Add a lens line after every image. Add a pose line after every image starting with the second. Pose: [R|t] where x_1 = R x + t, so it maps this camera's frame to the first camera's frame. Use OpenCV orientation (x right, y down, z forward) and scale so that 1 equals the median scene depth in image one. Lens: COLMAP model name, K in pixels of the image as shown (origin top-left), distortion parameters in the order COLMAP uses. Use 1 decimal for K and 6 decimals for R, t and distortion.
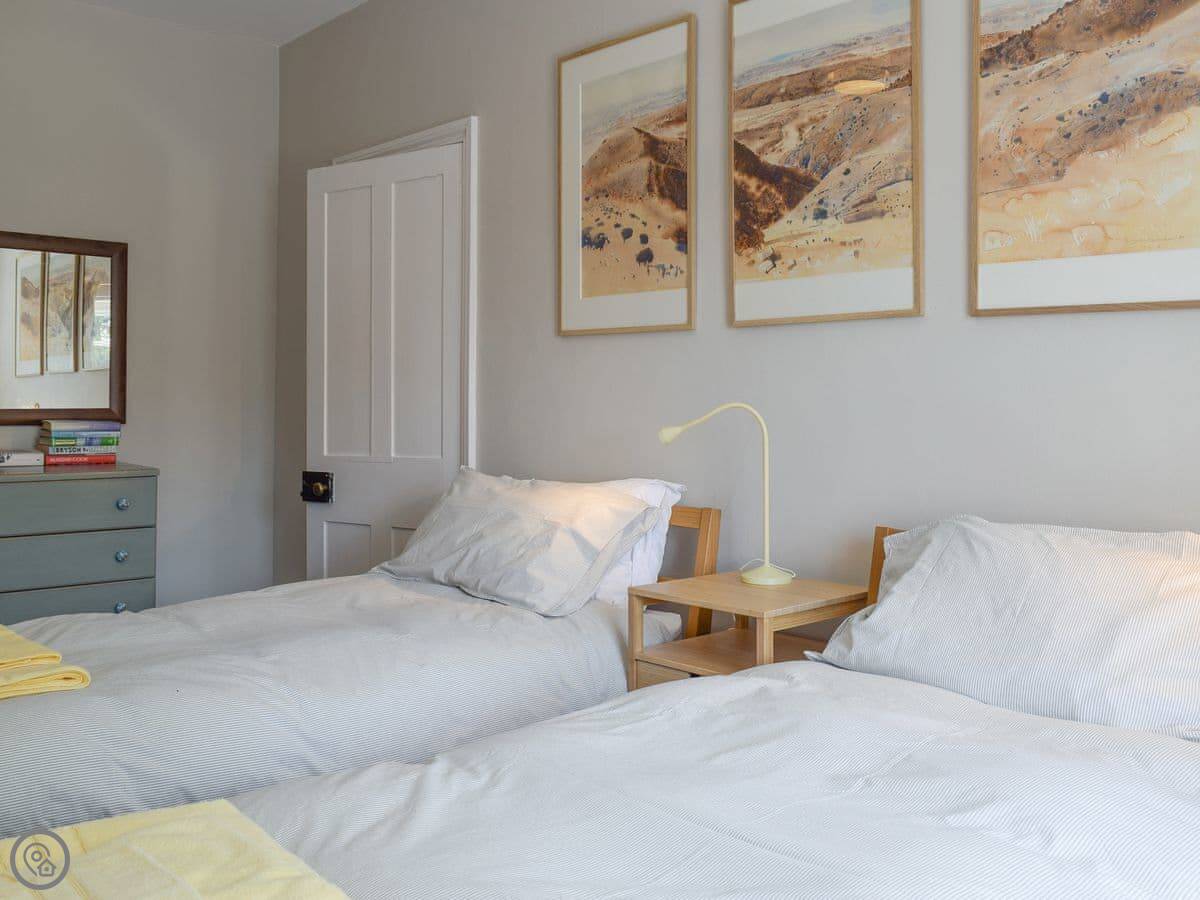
lens RADIAL K [[1088.1, 0, 600.0], [0, 1088.1, 450.0], [0, 0, 1]] dist [-0.001686, -0.005084]
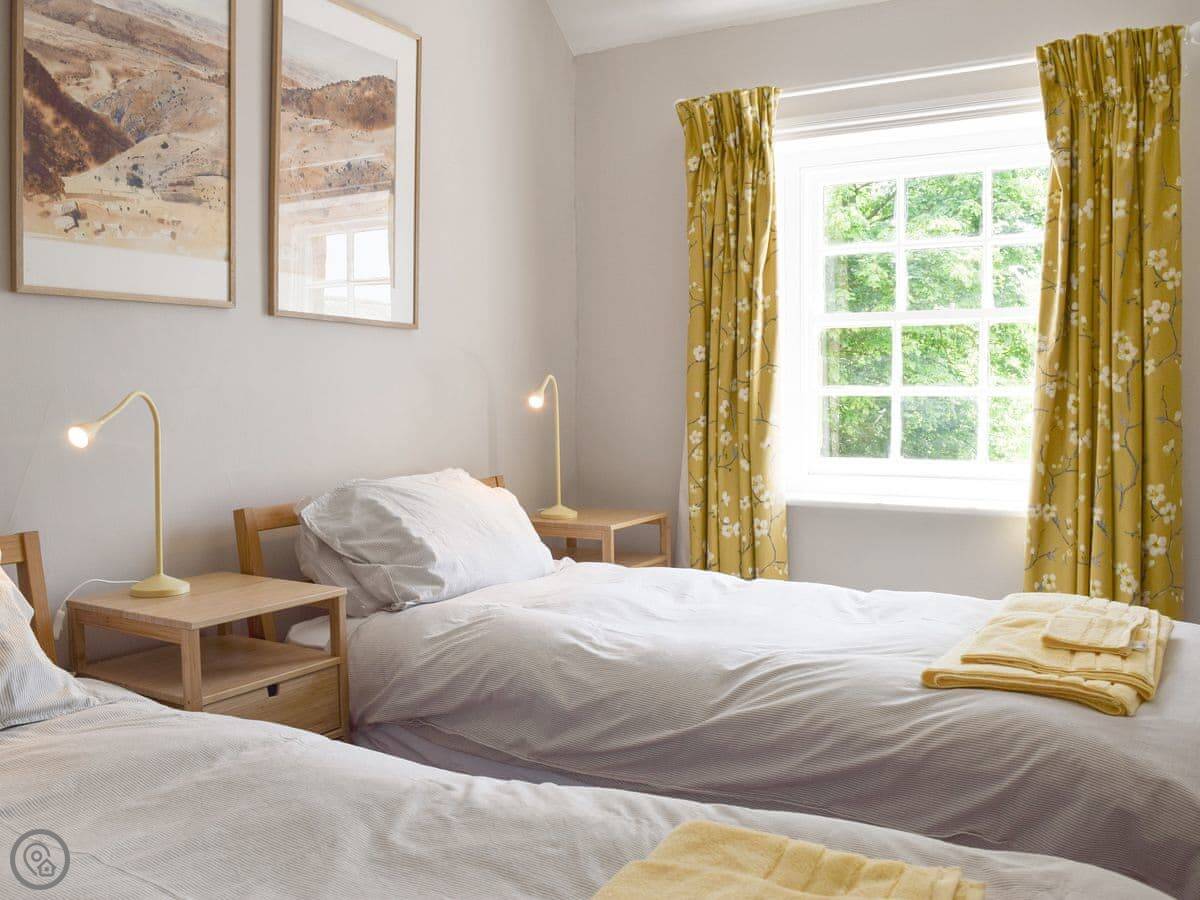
lens RADIAL K [[1088.1, 0, 600.0], [0, 1088.1, 450.0], [0, 0, 1]] dist [-0.001686, -0.005084]
pose [[-0.285671, -0.062669, 0.956277, -0.775868], [0.042033, 0.996080, 0.077833, -0.049418], [-0.957406, 0.062429, -0.281917, 0.896755]]
